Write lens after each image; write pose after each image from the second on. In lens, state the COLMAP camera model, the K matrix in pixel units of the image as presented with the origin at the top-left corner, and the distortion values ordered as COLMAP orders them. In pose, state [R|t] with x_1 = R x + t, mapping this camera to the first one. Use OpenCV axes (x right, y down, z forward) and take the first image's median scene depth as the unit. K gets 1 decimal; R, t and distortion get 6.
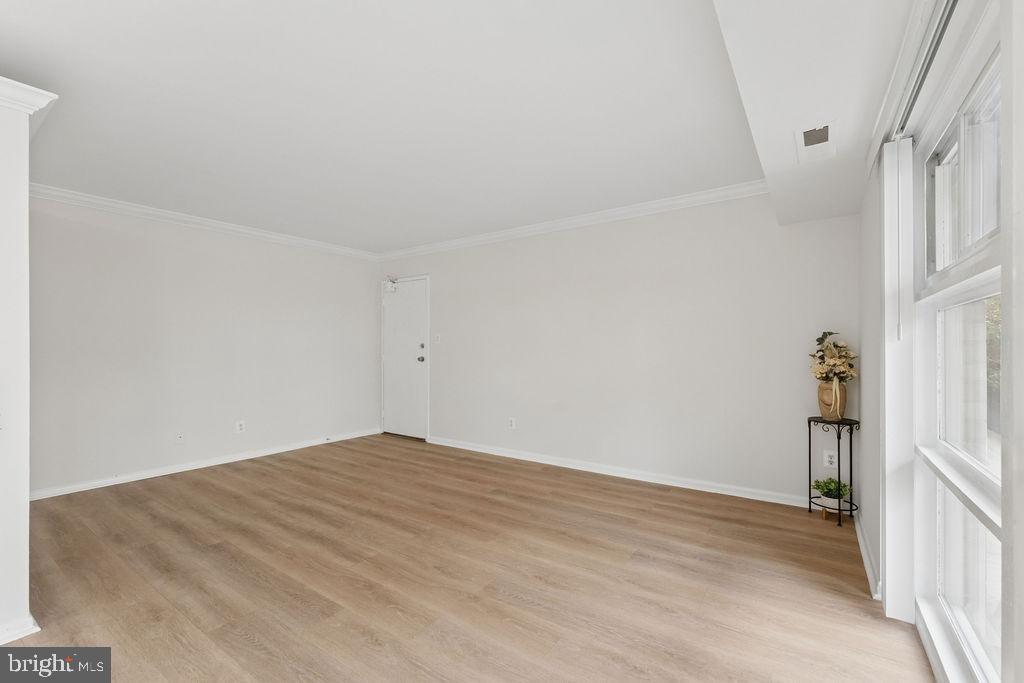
lens RADIAL K [[432.3, 0, 508.5], [0, 432.3, 346.4], [0, 0, 1]] dist [-0.001793, -0.000244]
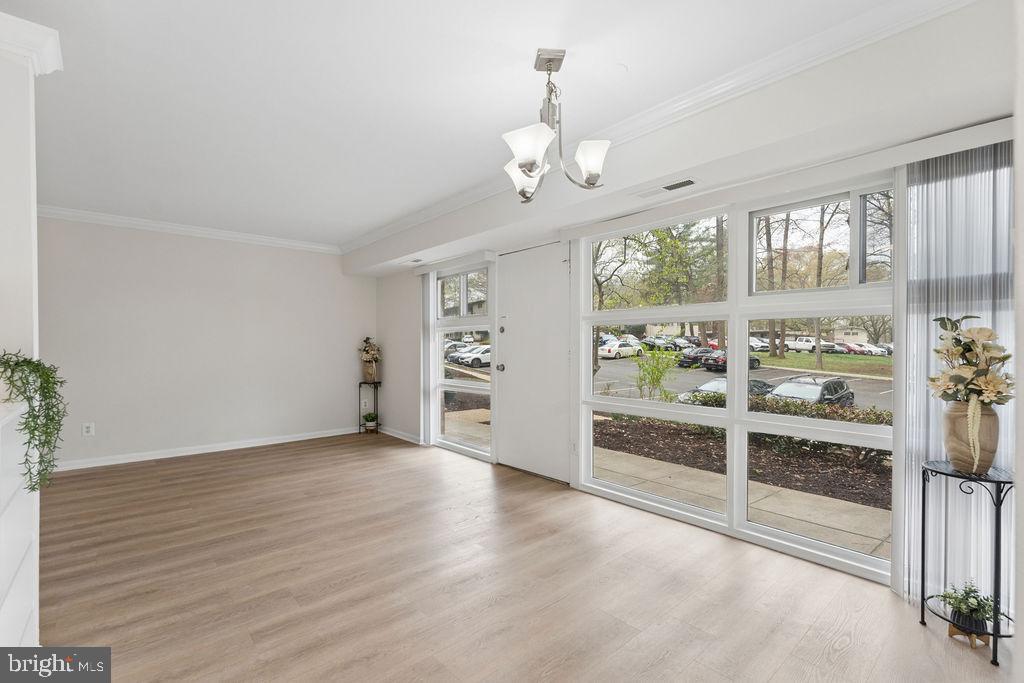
lens RADIAL K [[451.4, 0, 503.3], [0, 451.4, 349.0], [0, 0, 1]] dist [-0.003206, -0.000390]
pose [[0.251275, -0.004450, 0.967905, -1.062939], [-0.004380, 0.999974, 0.005734, 0.005977], [-0.967906, -0.005681, 0.251249, -0.089085]]
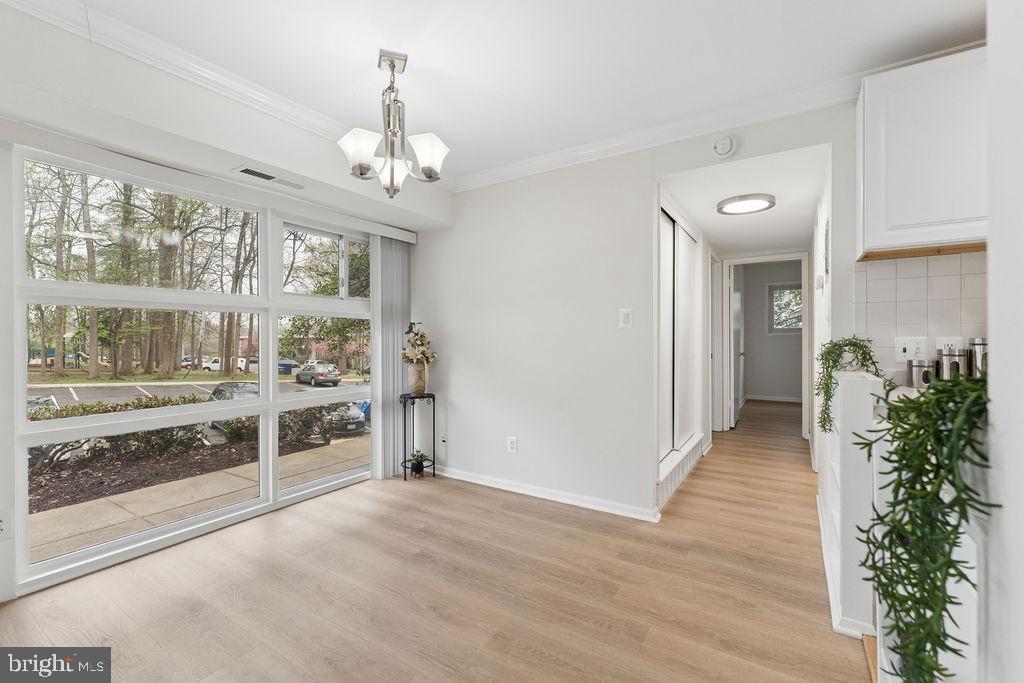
lens RADIAL K [[438.0, 0, 507.1], [0, 438.0, 339.2], [0, 0, 1]] dist [-0.001378, -0.000261]
pose [[-0.999429, 0.006181, -0.033233, -0.549881], [0.006128, 0.999980, 0.001697, 0.008735], [0.033243, 0.001493, -0.999446, 0.689917]]
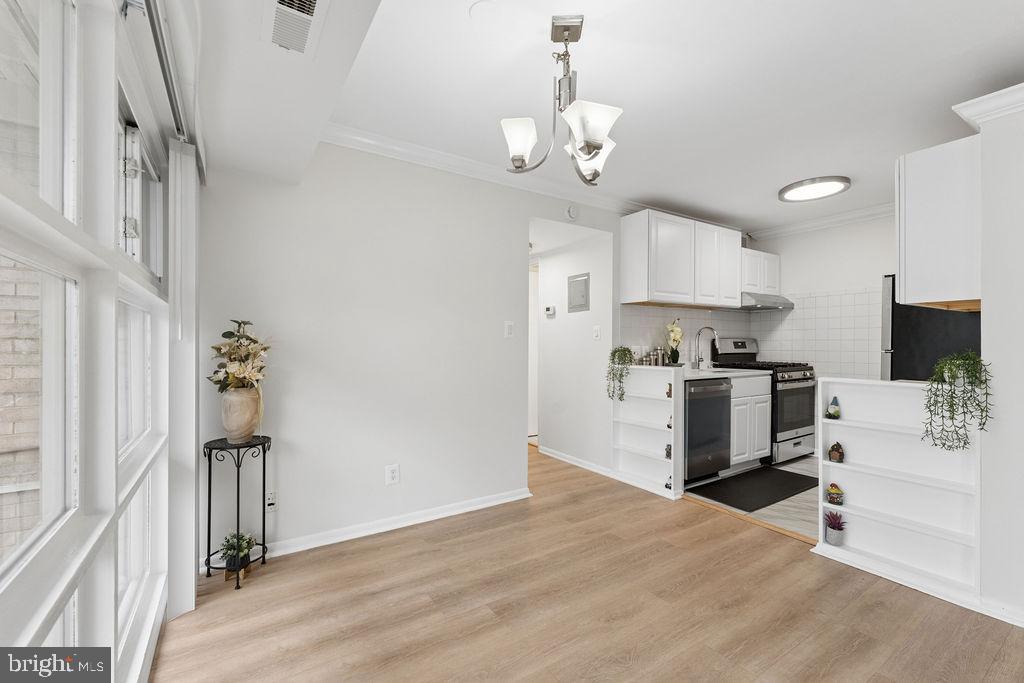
lens RADIAL K [[434.5, 0, 509.2], [0, 434.5, 345.8], [0, 0, 1]] dist [-0.000559, -0.000123]
pose [[-0.374039, 0.005710, -0.927395, 0.163357], [0.002490, 0.999984, 0.005152, 0.001370], [0.927410, -0.000382, -0.374047, 0.158236]]
